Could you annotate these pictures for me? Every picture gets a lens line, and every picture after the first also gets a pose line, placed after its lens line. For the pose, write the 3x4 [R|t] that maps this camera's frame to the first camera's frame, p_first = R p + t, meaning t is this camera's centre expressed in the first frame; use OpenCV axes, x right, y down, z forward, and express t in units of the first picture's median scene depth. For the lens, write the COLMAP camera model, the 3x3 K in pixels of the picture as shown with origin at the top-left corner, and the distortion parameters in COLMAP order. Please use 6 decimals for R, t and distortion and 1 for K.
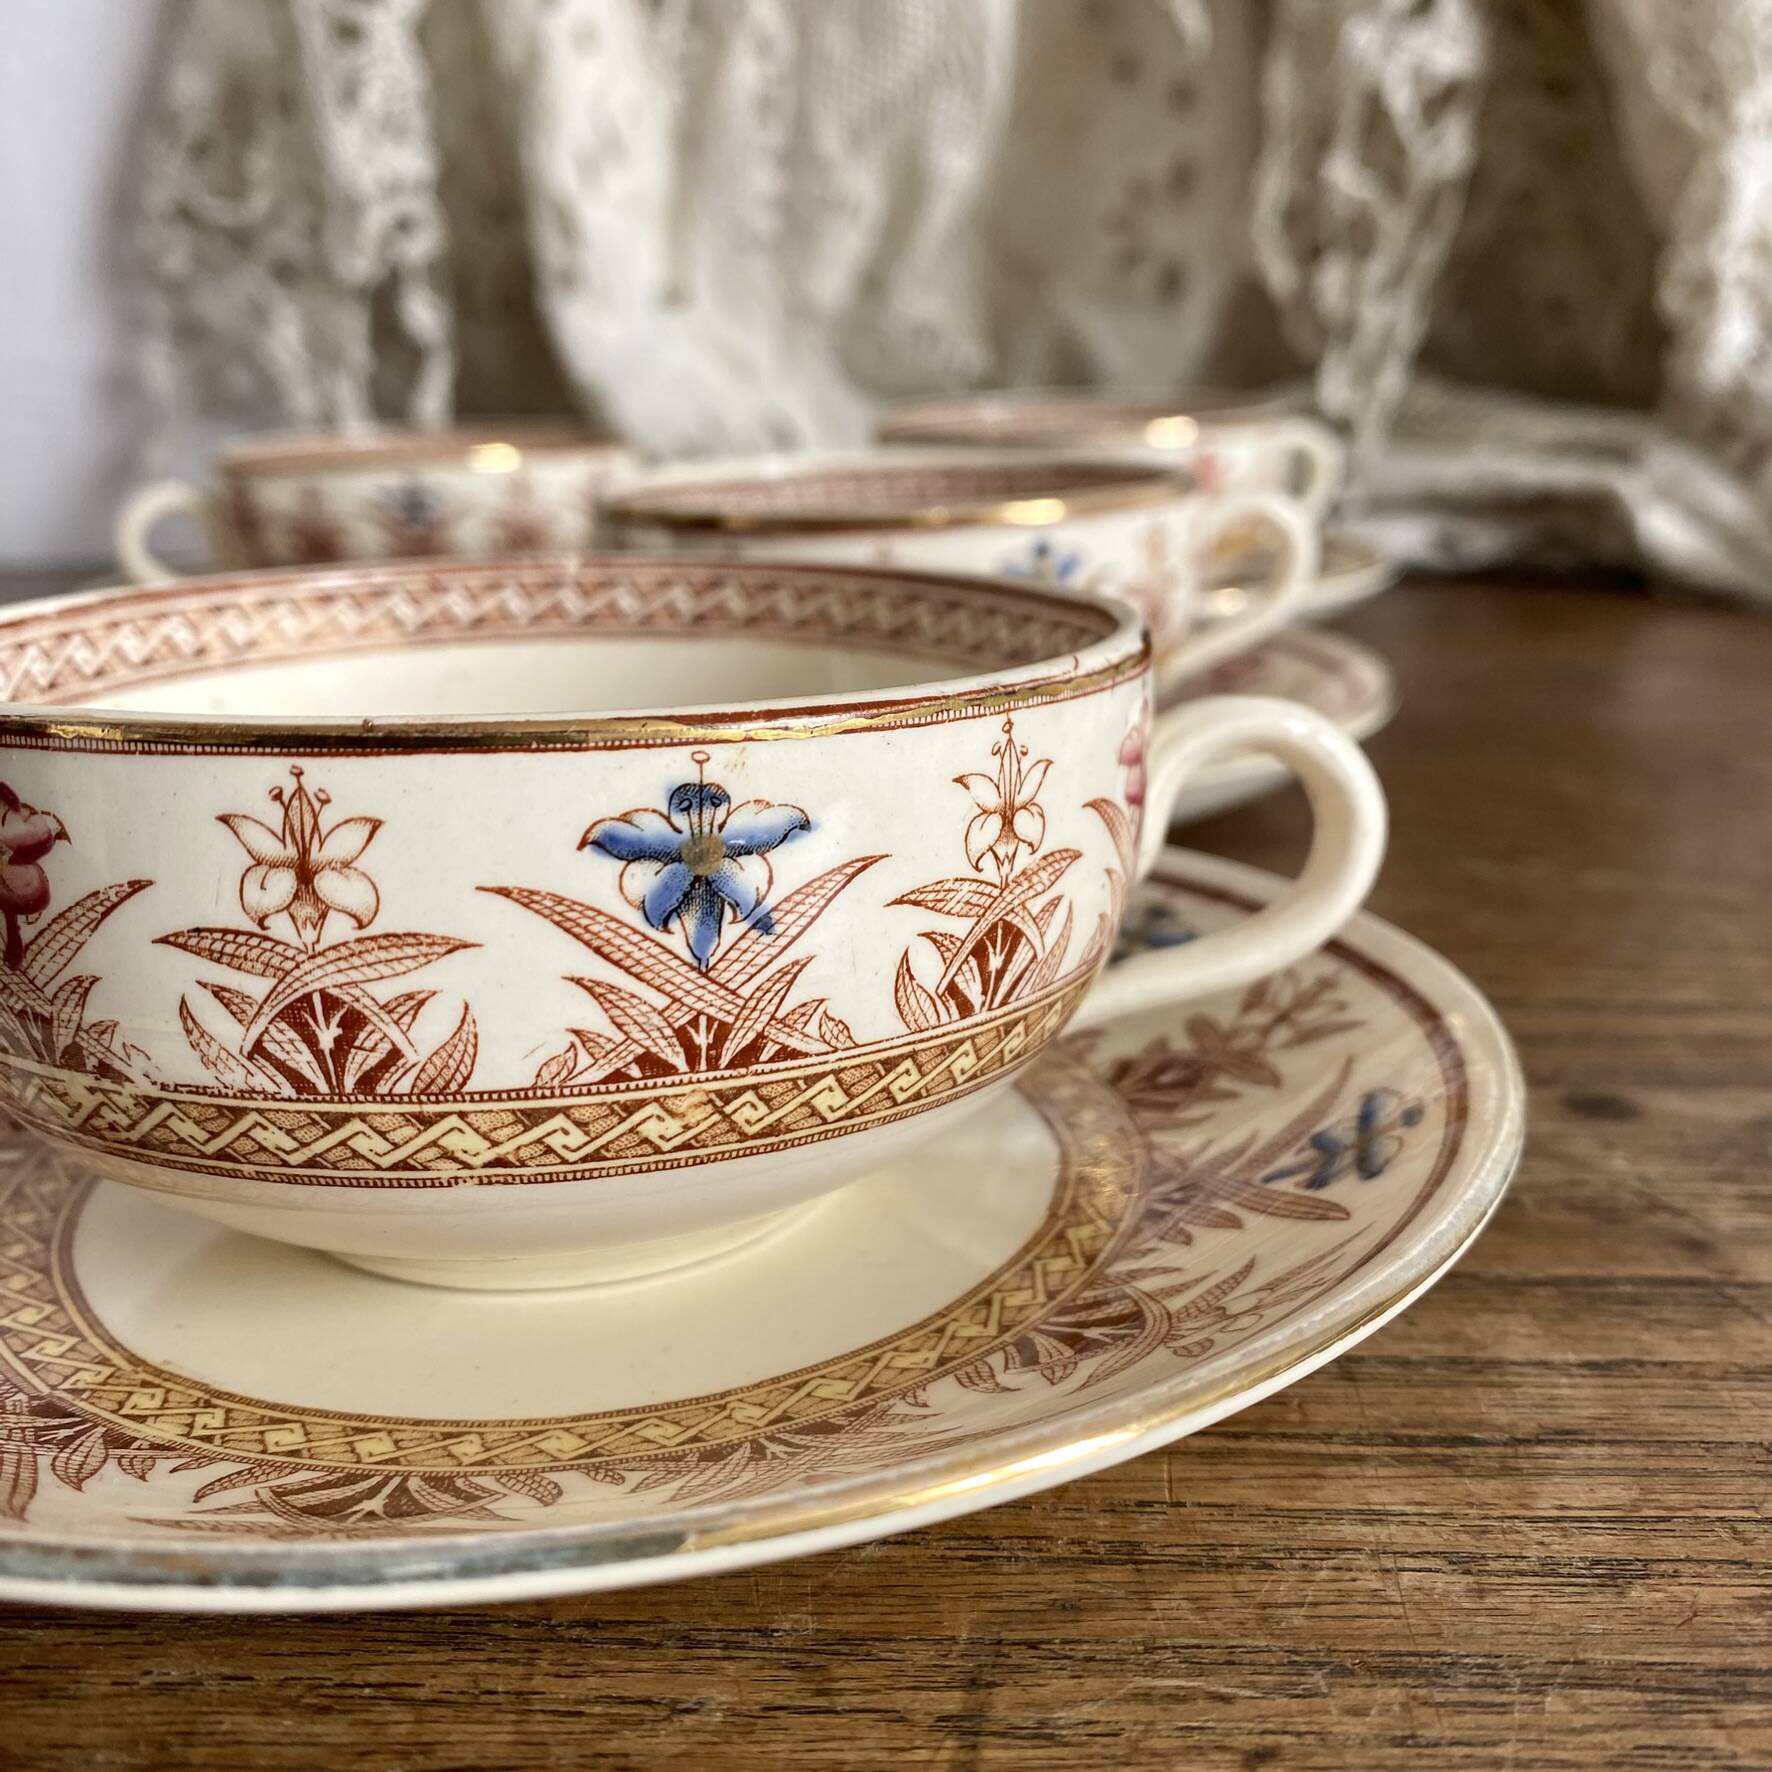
lens RADIAL K [[1815.7, 0, 919.0], [0, 1815.7, 837.9], [0, 0, 1]] dist [0.161164, -0.630077]
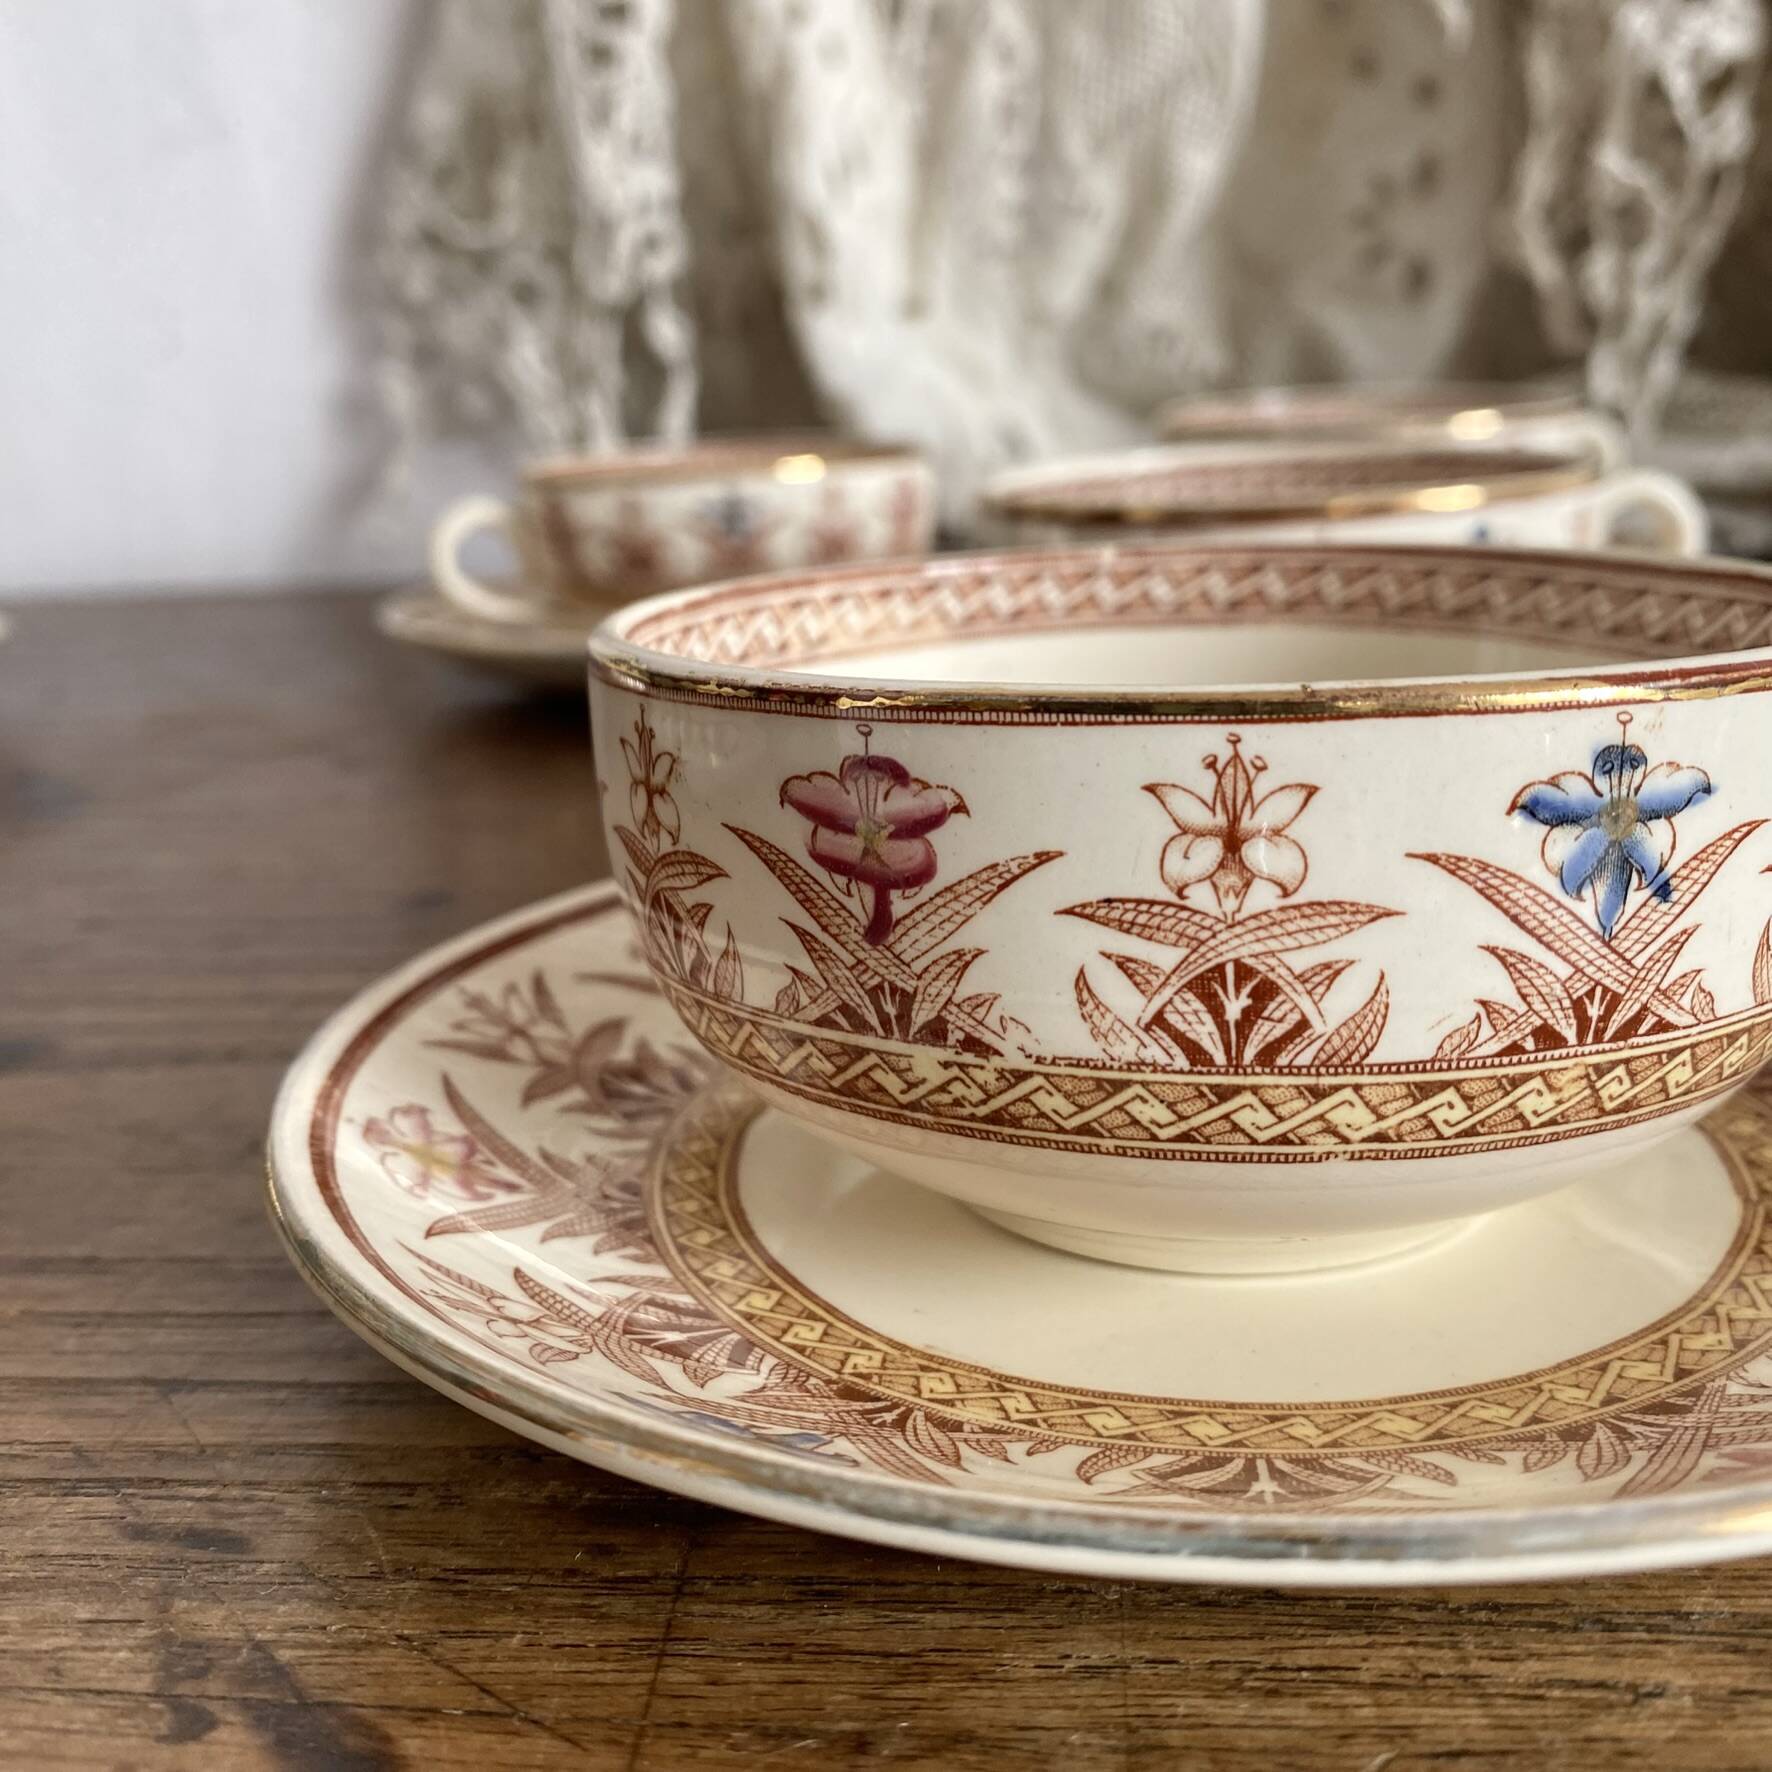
lens RADIAL K [[1814.2, 0, 888.7], [0, 1814.2, 829.5], [0, 0, 1]] dist [0.174293, -0.700700]
pose [[0.997405, -0.013294, -0.070763, -0.423962], [0.012396, 0.999837, -0.013107, 0.022006], [0.070926, 0.012196, 0.997407, -0.001361]]
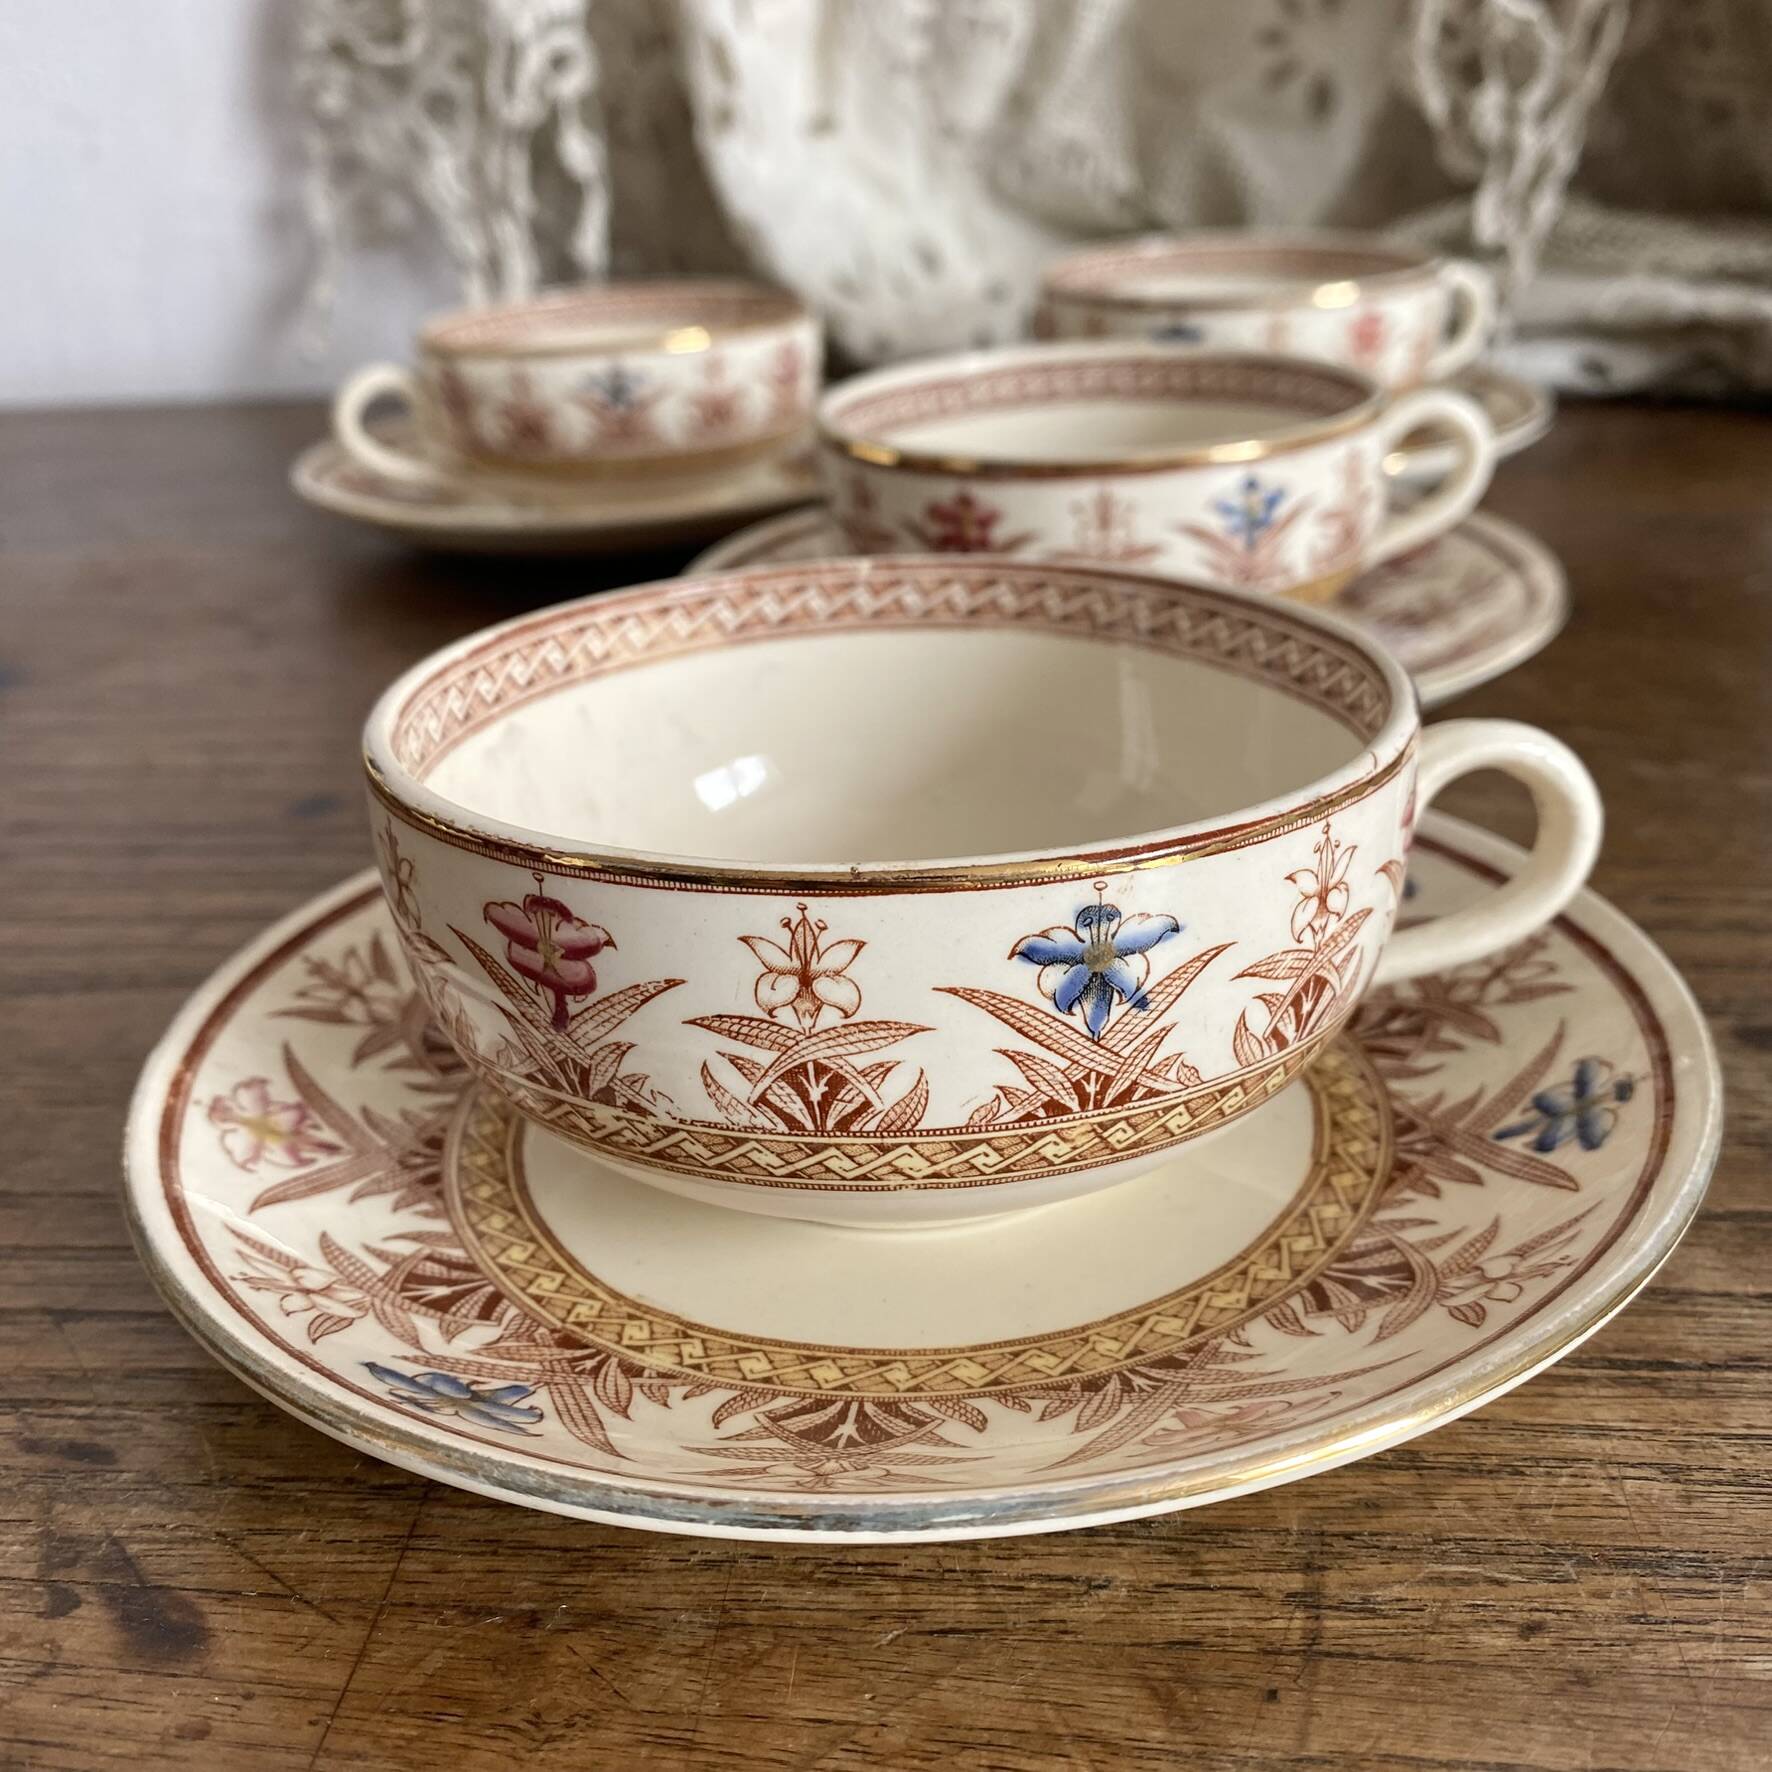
lens RADIAL K [[1814.2, 0, 888.7], [0, 1814.2, 829.5], [0, 0, 1]] dist [0.174293, -0.700700]
pose [[0.997800, -0.006075, -0.066024, -0.176338], [0.015024, 0.990608, 0.135905, -0.249427], [0.064578, -0.136598, 0.988519, -0.262835]]
